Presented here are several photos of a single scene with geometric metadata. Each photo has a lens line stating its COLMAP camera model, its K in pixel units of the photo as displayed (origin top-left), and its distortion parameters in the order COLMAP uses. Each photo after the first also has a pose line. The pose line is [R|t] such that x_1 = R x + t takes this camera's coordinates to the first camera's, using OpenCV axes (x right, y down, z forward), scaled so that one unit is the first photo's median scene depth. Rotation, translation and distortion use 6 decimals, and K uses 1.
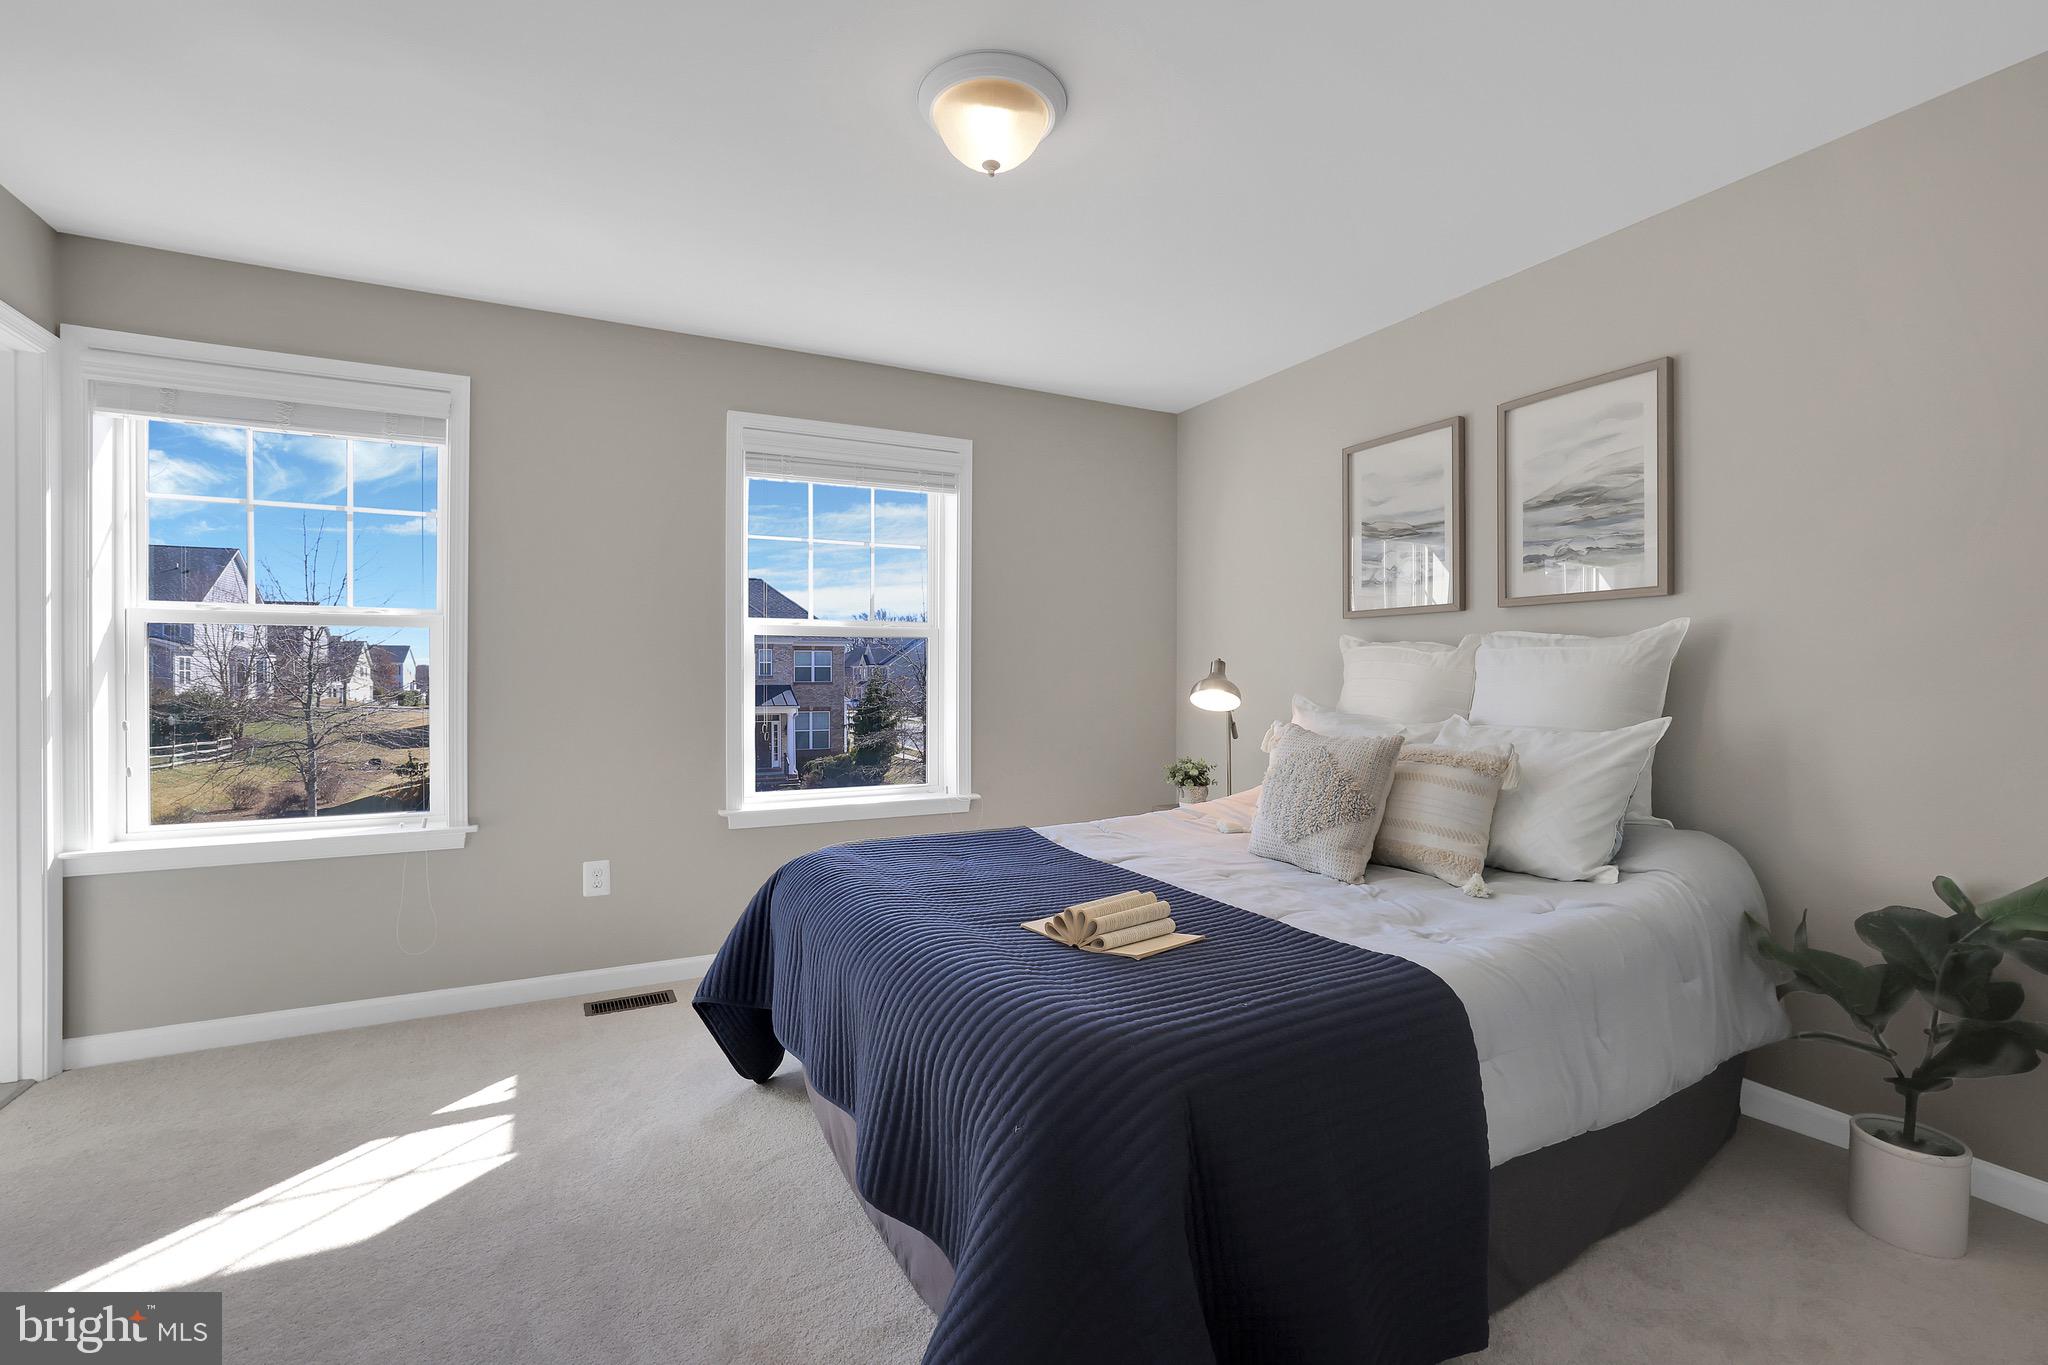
lens RADIAL K [[888.9, 0, 1010.4], [0, 888.9, 688.7], [0, 0, 1]] dist [-0.048960, 0.017860]
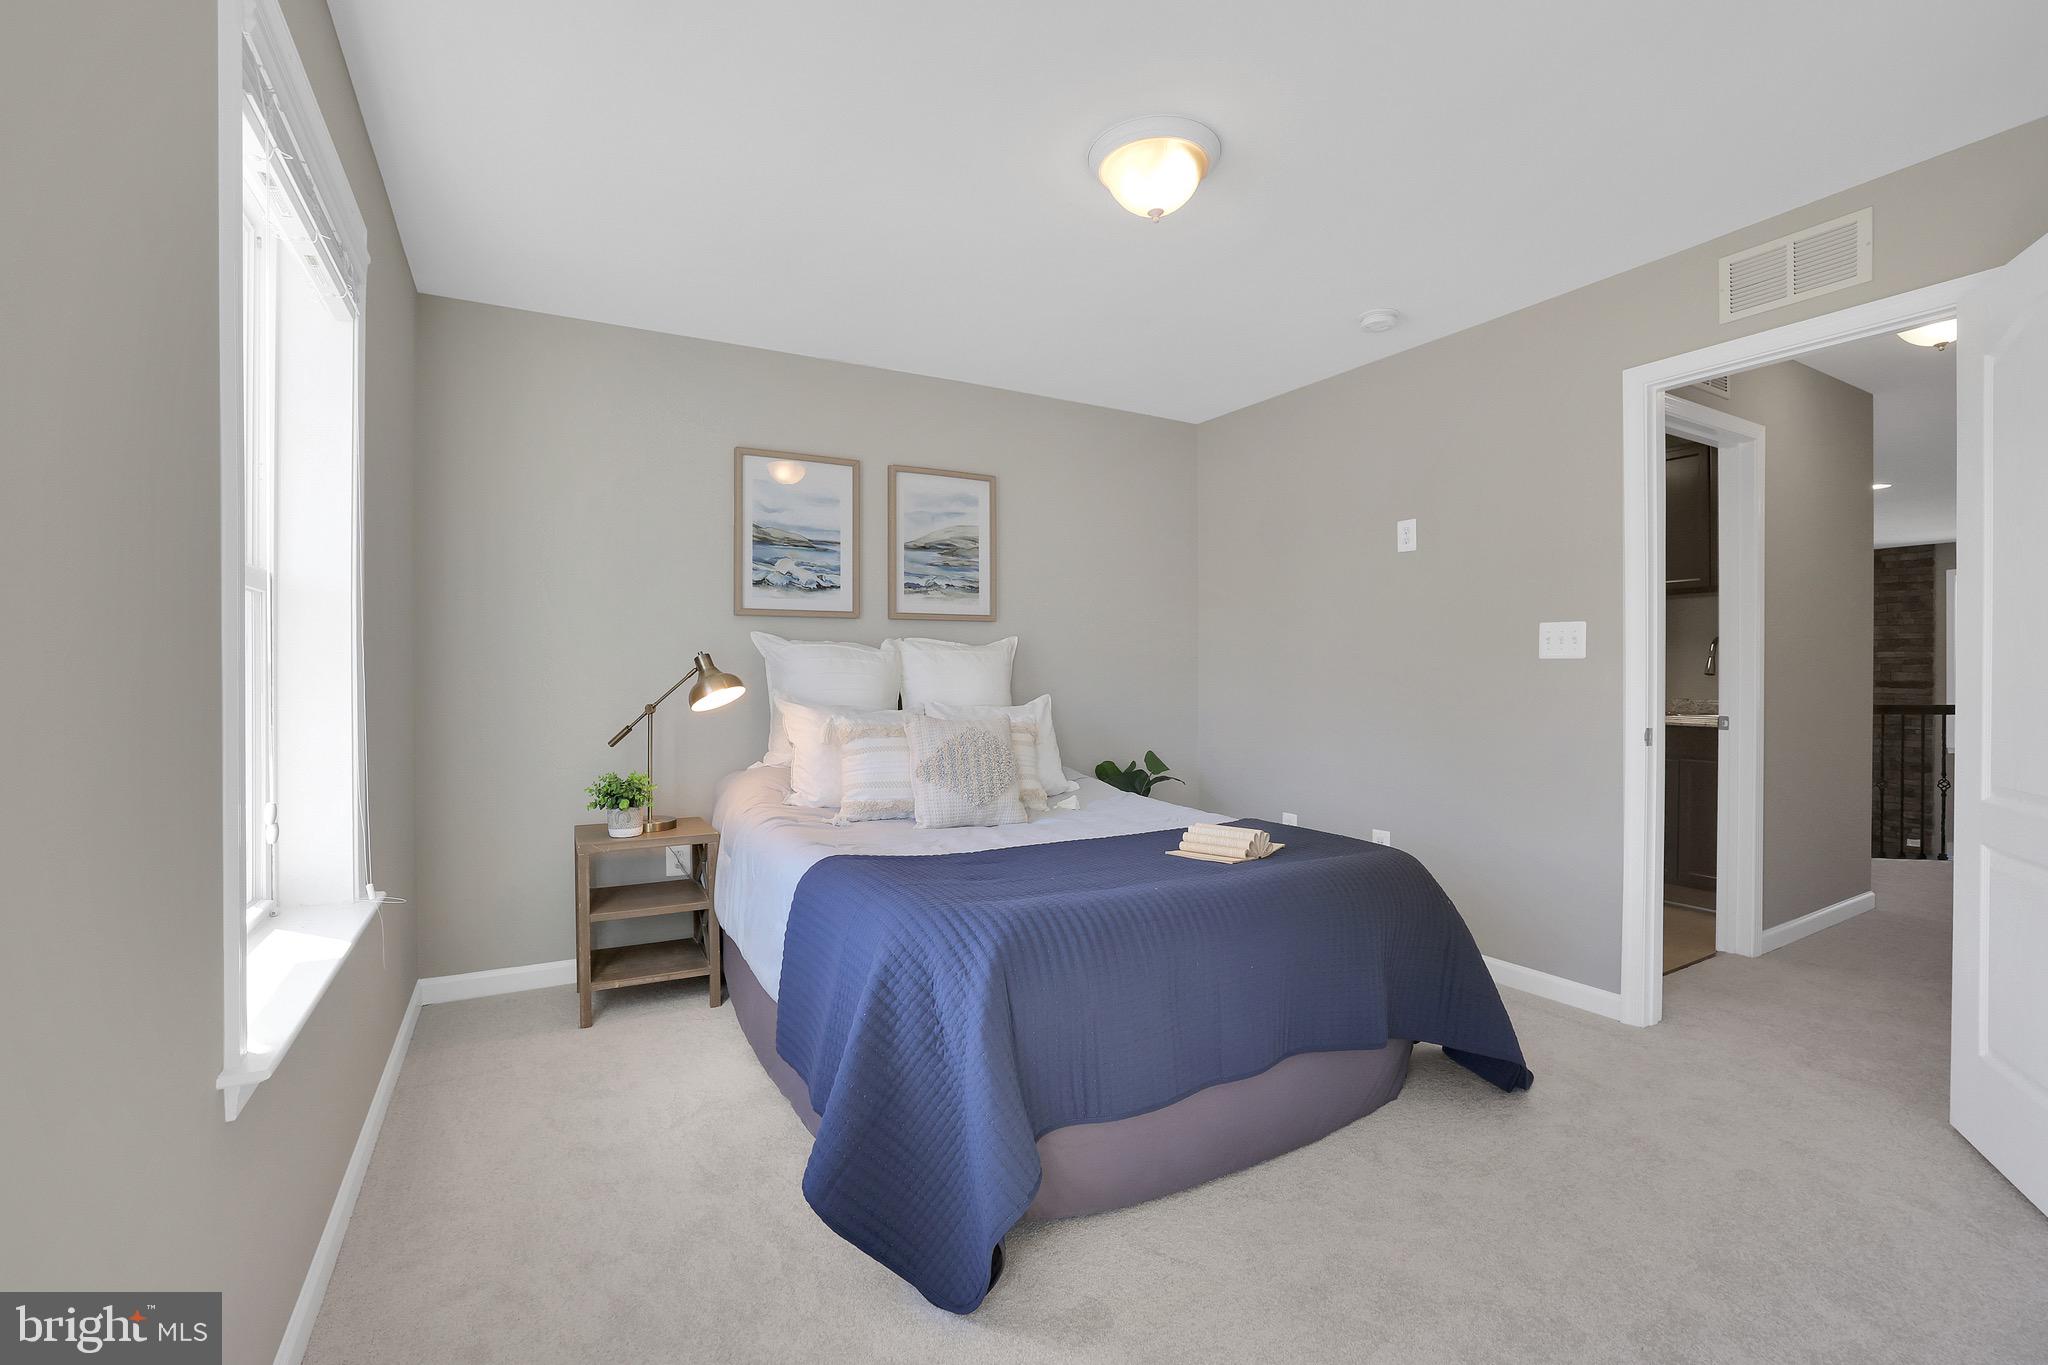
lens RADIAL K [[893.1, 0, 1022.2], [0, 893.1, 678.6], [0, 0, 1]] dist [-0.043636, 0.016721]
pose [[-0.033722, -0.009967, 0.999382, -0.825695], [0.015936, 0.999818, 0.010509, -0.013990], [-0.999304, 0.016280, -0.033557, 0.885673]]
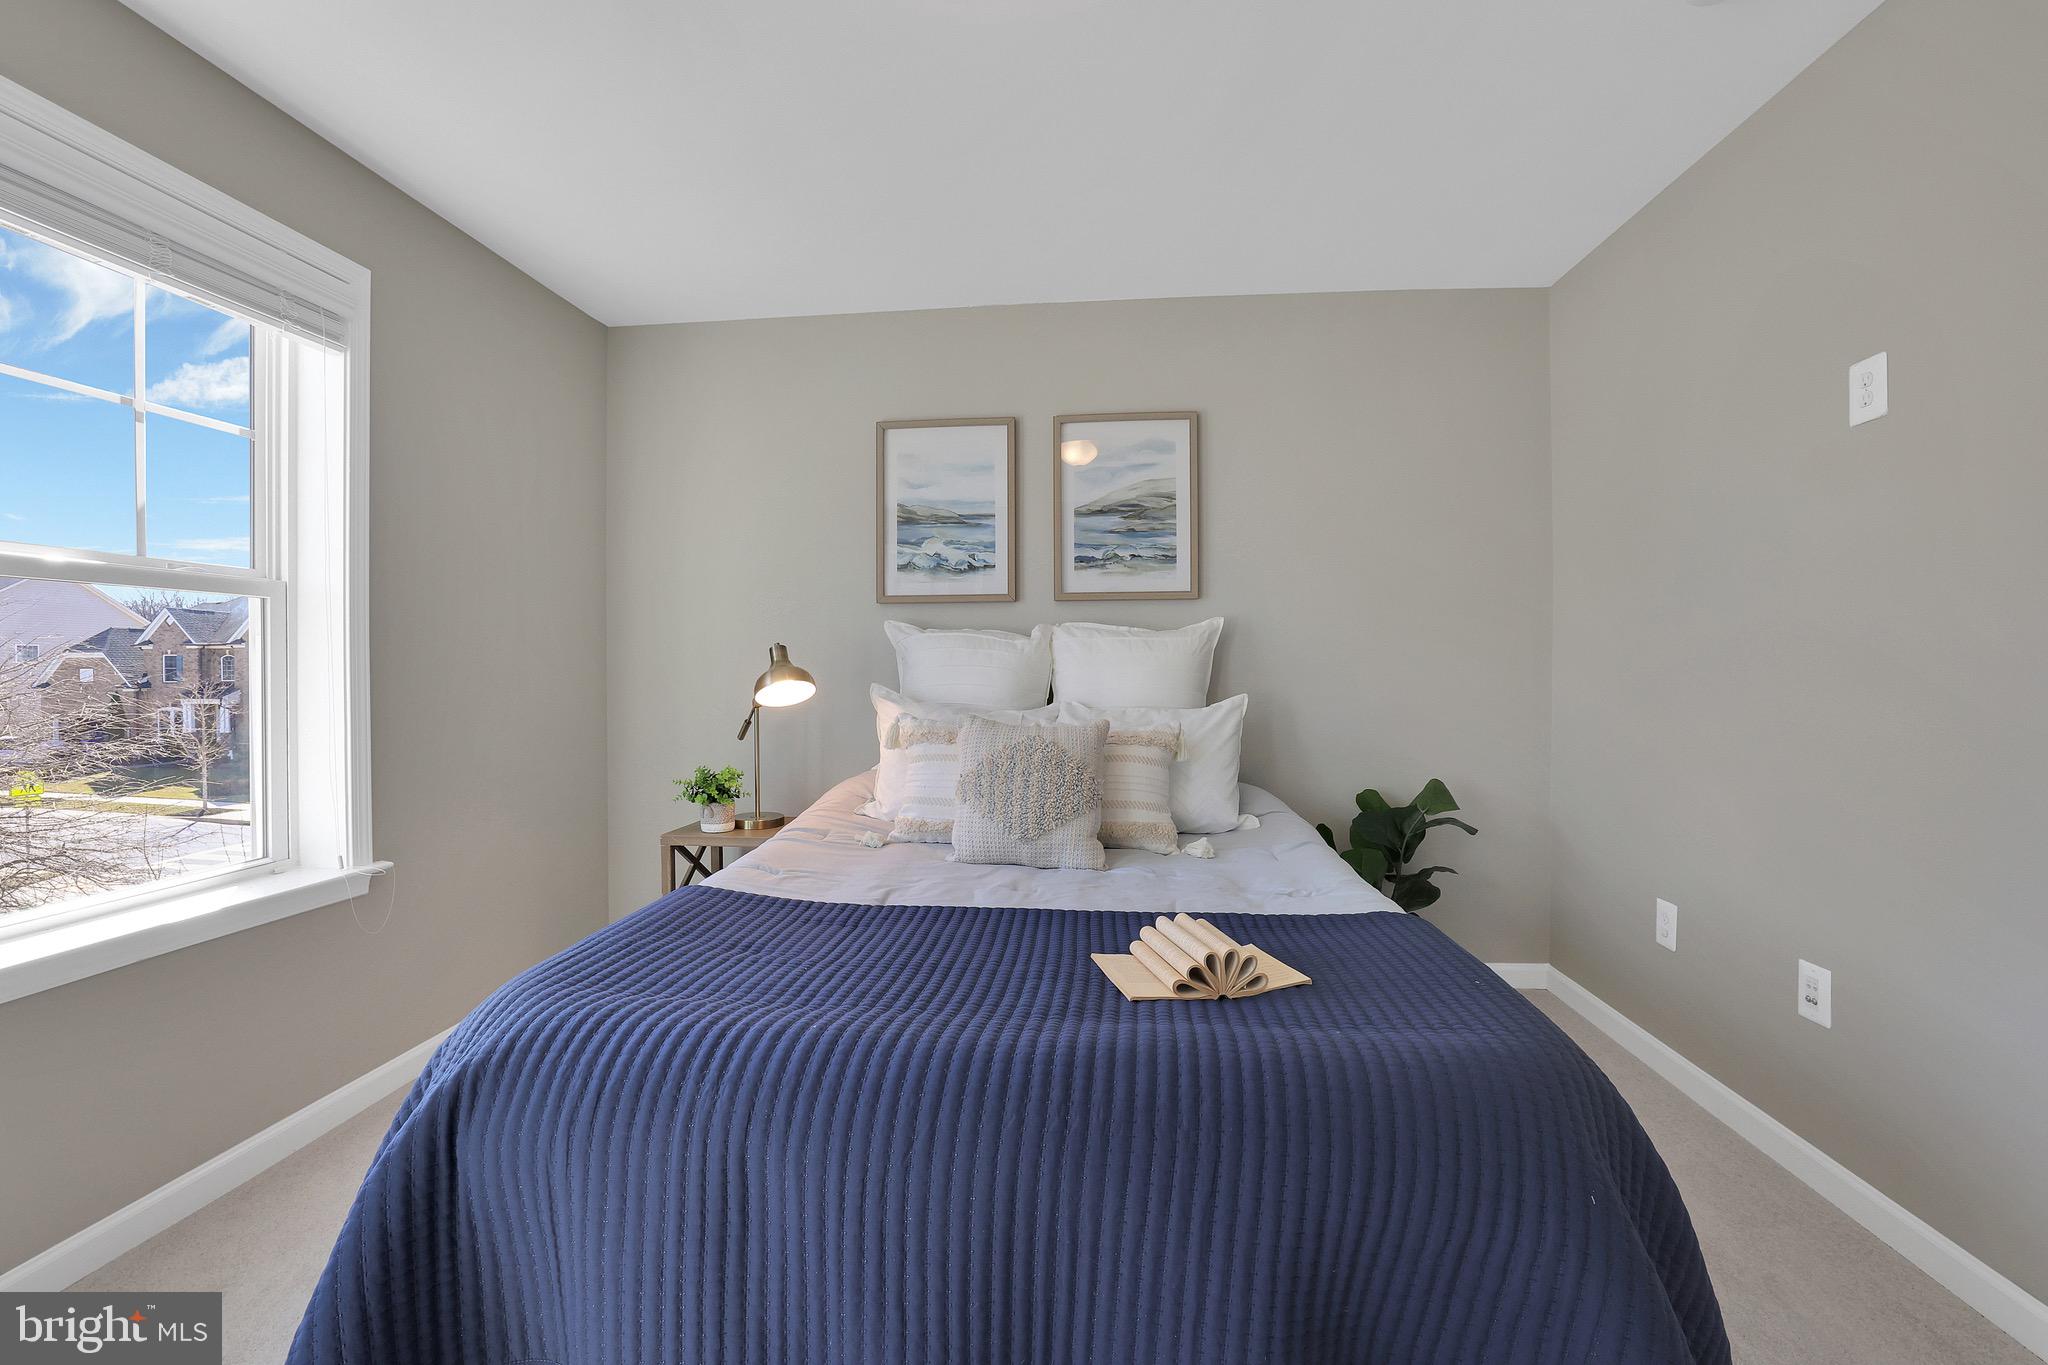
lens RADIAL K [[893.1, 0, 1022.2], [0, 893.1, 678.6], [0, 0, 1]] dist [-0.043636, 0.016721]
pose [[0.545801, -0.014103, 0.837796, -0.420917], [0.017271, 0.999835, 0.005579, -0.001899], [-0.837737, 0.011424, 0.545955, 0.443333]]
